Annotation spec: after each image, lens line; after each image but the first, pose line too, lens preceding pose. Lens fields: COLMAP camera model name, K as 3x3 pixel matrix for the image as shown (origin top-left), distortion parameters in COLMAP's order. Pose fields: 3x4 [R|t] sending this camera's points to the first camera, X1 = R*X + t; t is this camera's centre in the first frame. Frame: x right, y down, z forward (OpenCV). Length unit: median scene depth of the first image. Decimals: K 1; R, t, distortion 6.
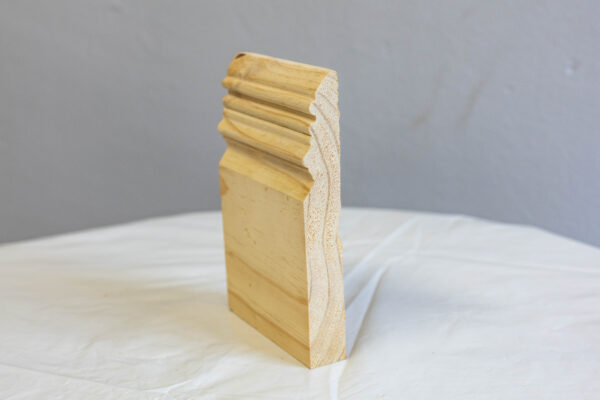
lens RADIAL K [[1014.0, 0, 300.0], [0, 1014.0, 200.0], [0, 0, 1]] dist [0.006996, -0.016488]
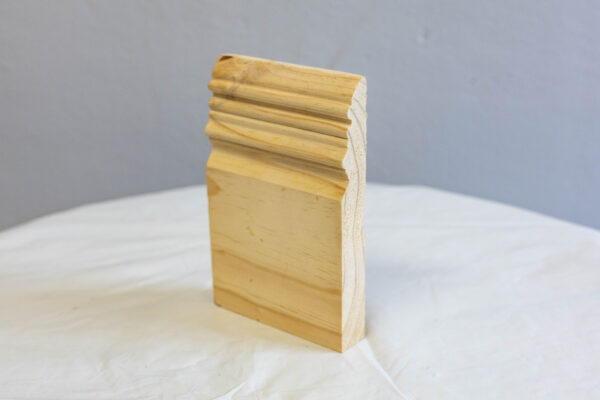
lens RADIAL K [[1014.0, 0, 300.0], [0, 1014.0, 200.0], [0, 0, 1]] dist [0.006996, -0.016488]
pose [[0.925392, -0.109678, 0.362795, -0.401520], [0.082307, 0.992525, 0.090111, -0.093831], [-0.369966, -0.053527, 0.927502, 0.030849]]
